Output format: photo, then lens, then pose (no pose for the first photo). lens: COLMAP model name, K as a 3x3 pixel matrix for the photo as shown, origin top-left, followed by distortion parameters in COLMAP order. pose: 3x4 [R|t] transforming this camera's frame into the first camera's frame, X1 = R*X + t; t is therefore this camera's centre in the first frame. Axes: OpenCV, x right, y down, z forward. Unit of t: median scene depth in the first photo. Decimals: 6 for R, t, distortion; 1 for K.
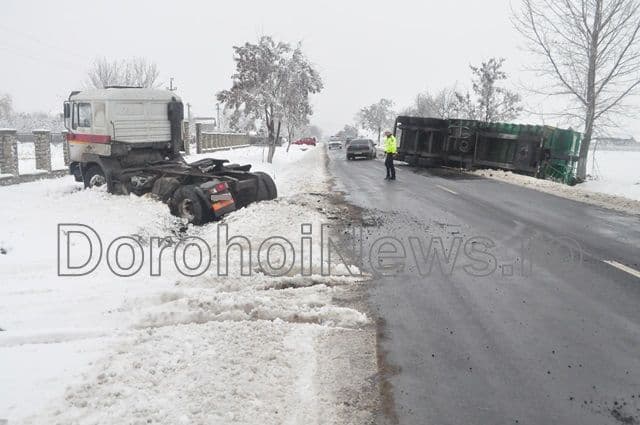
lens RADIAL K [[617.9, 0, 320.9], [0, 617.9, 210.7], [0, 0, 1]] dist [-0.010206, 0.000000]
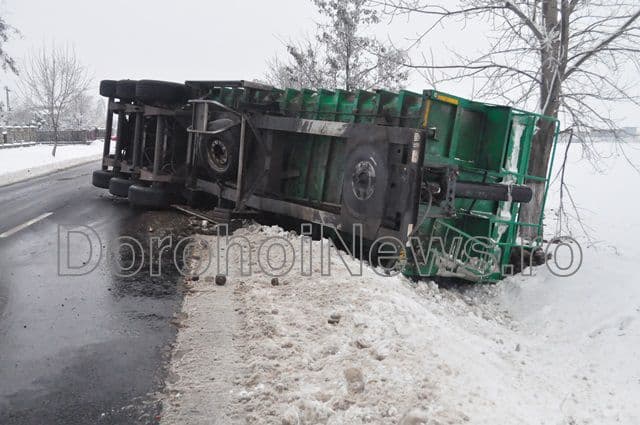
lens RADIAL K [[690.3, 0, 318.3], [0, 690.3, 216.7], [0, 0, 1]] dist [-0.017648, 0.000000]
pose [[0.989154, -0.029137, 0.143963, 0.238649], [0.027822, 0.999551, 0.011141, -0.074655], [-0.144223, -0.007015, 0.989520, 0.616617]]
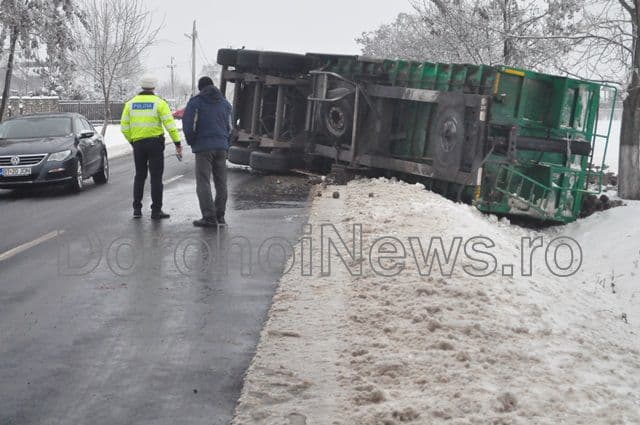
lens RADIAL K [[1352.4, 0, 317.4], [0, 1352.4, 212.4], [0, 0, 1]] dist [0.027064, 0.000000]
pose [[0.999800, -0.016426, -0.011444, 0.237076], [0.016006, 0.999230, -0.035816, -0.014192], [0.012023, 0.035626, 0.999293, 0.127173]]
